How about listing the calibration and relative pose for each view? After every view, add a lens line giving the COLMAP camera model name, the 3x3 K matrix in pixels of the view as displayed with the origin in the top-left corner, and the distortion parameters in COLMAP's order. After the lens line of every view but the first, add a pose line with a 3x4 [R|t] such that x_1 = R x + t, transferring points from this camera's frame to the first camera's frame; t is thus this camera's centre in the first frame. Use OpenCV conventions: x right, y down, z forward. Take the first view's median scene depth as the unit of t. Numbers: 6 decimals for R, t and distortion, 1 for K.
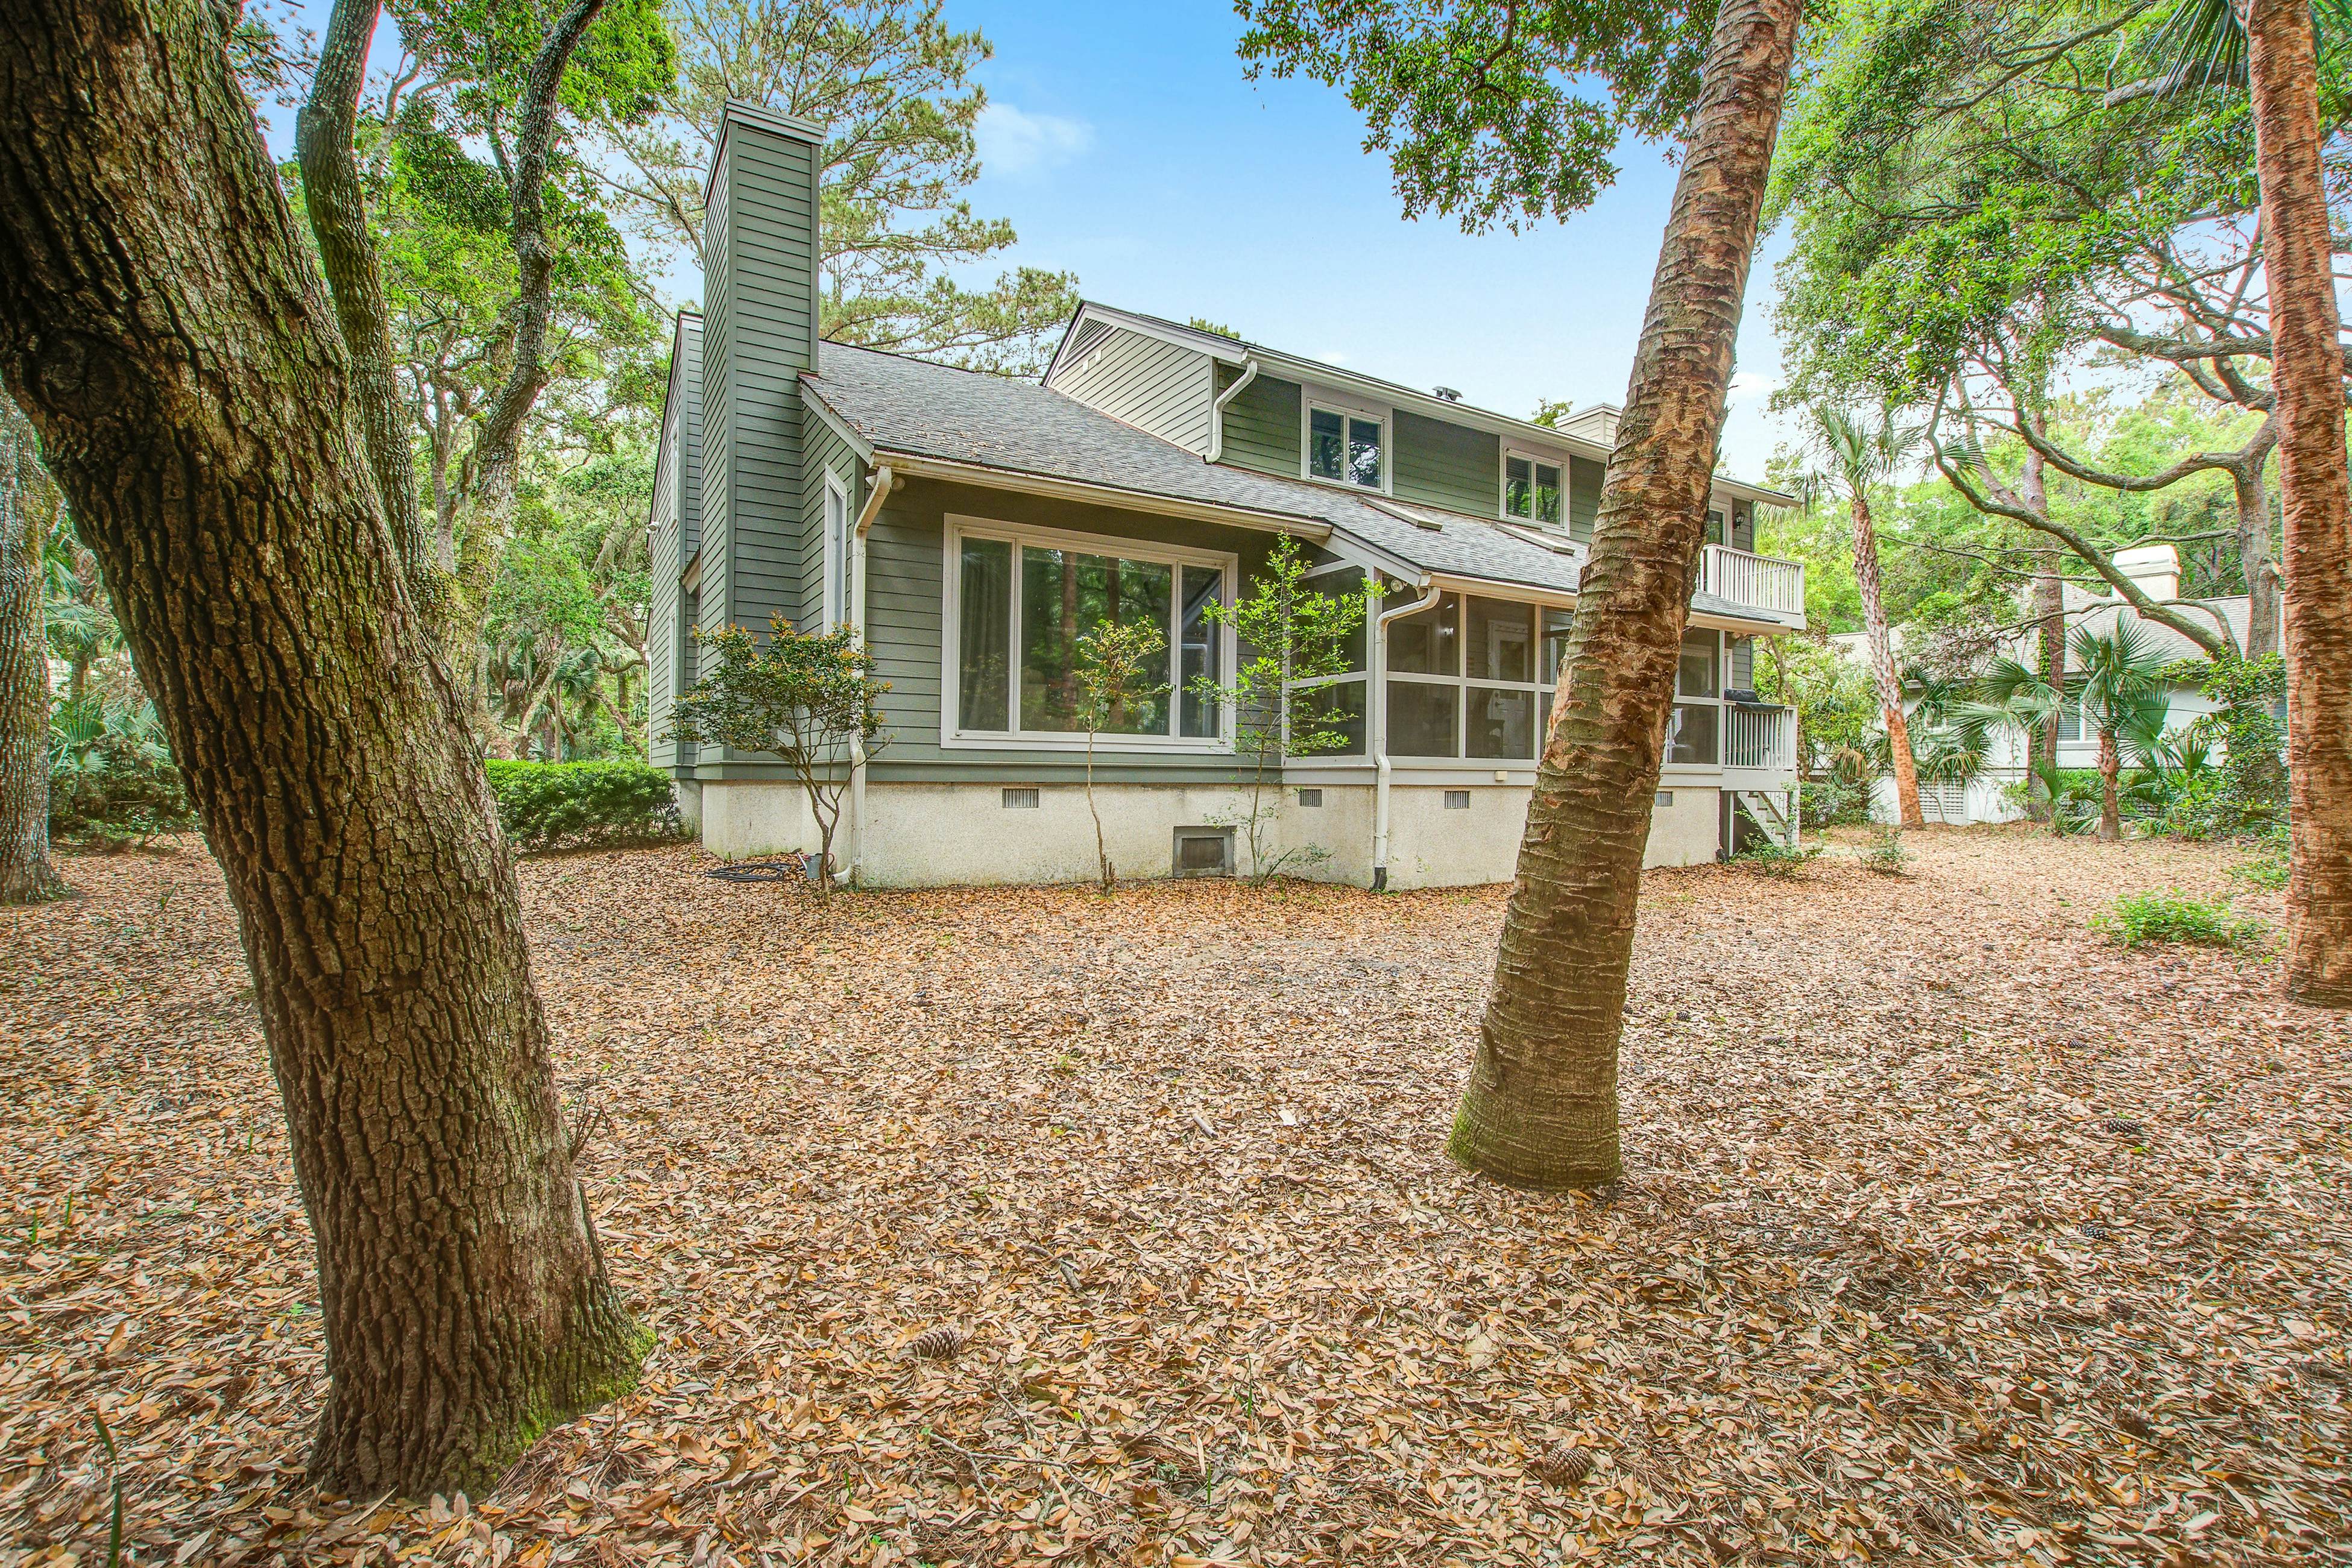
lens RADIAL K [[1067.0, 0, 1192.3], [0, 1067.0, 786.0], [0, 0, 1]] dist [-0.010162, 0.001604]
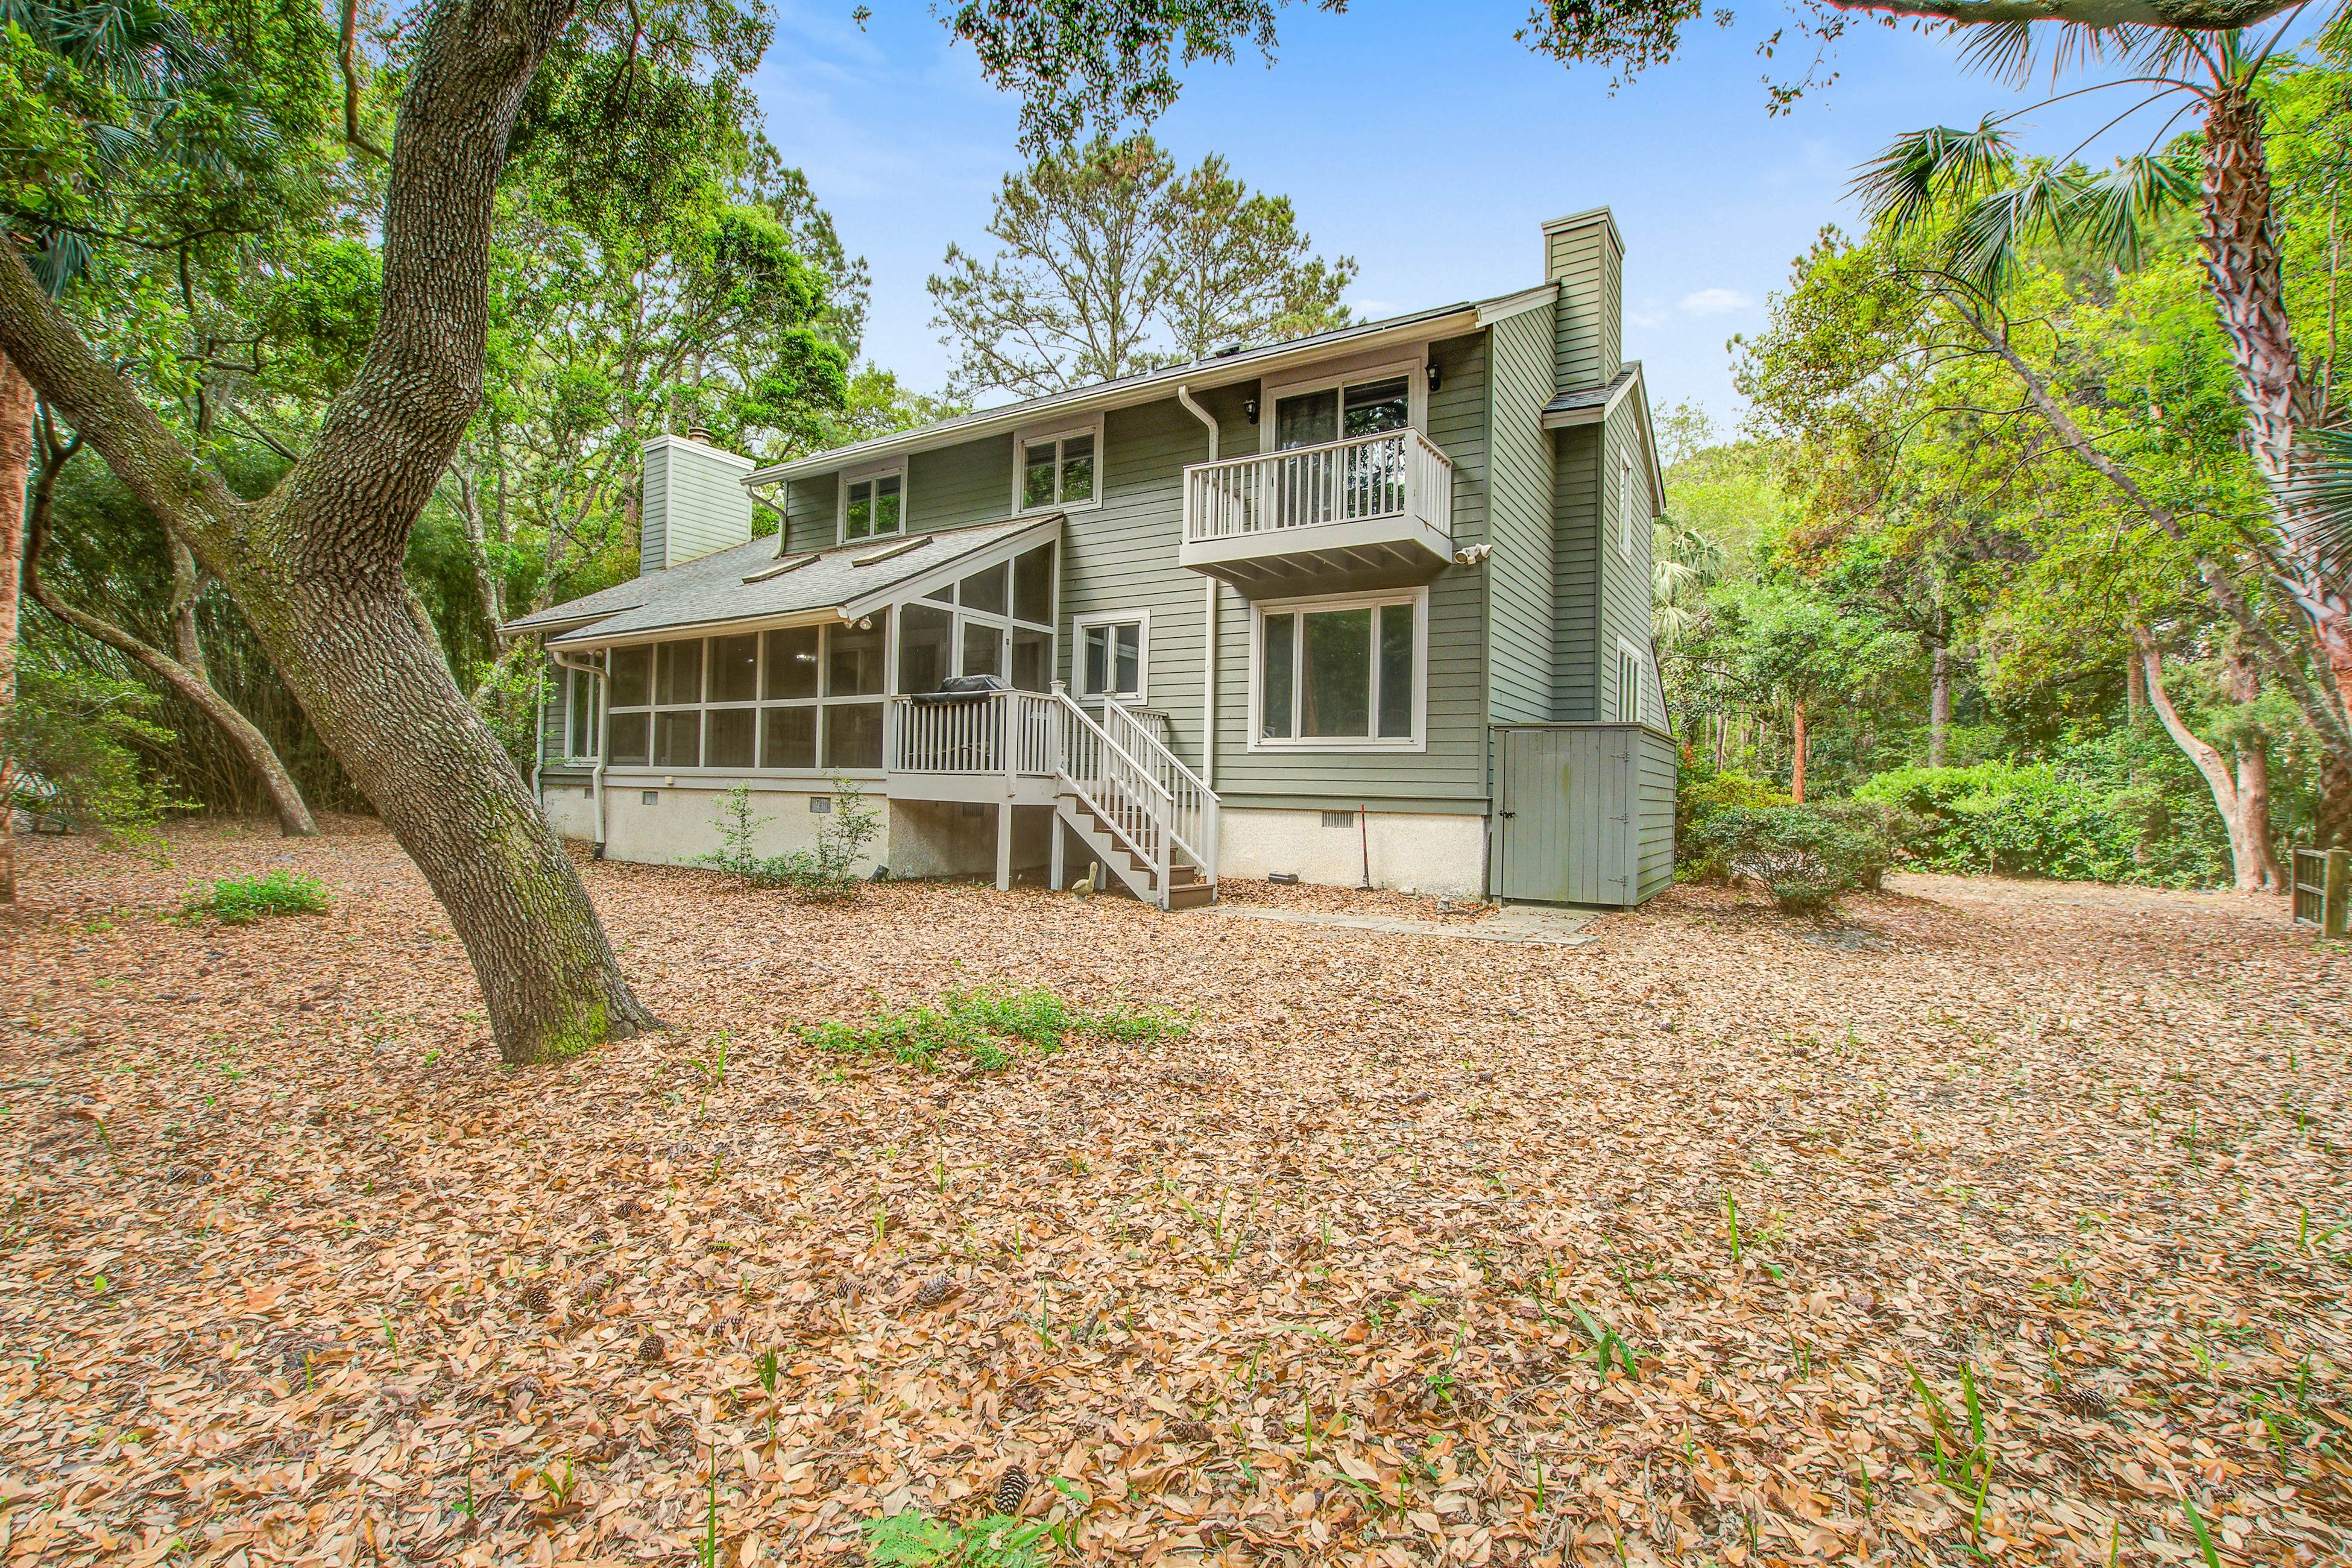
lens RADIAL K [[1067.0, 0, 1192.3], [0, 1067.0, 786.0], [0, 0, 1]] dist [-0.010162, 0.001604]
pose [[0.441924, 0.013135, -0.896956, 1.396560], [-0.014021, 0.999872, 0.007734, -0.018767], [0.896943, 0.009159, 0.442052, 0.833266]]
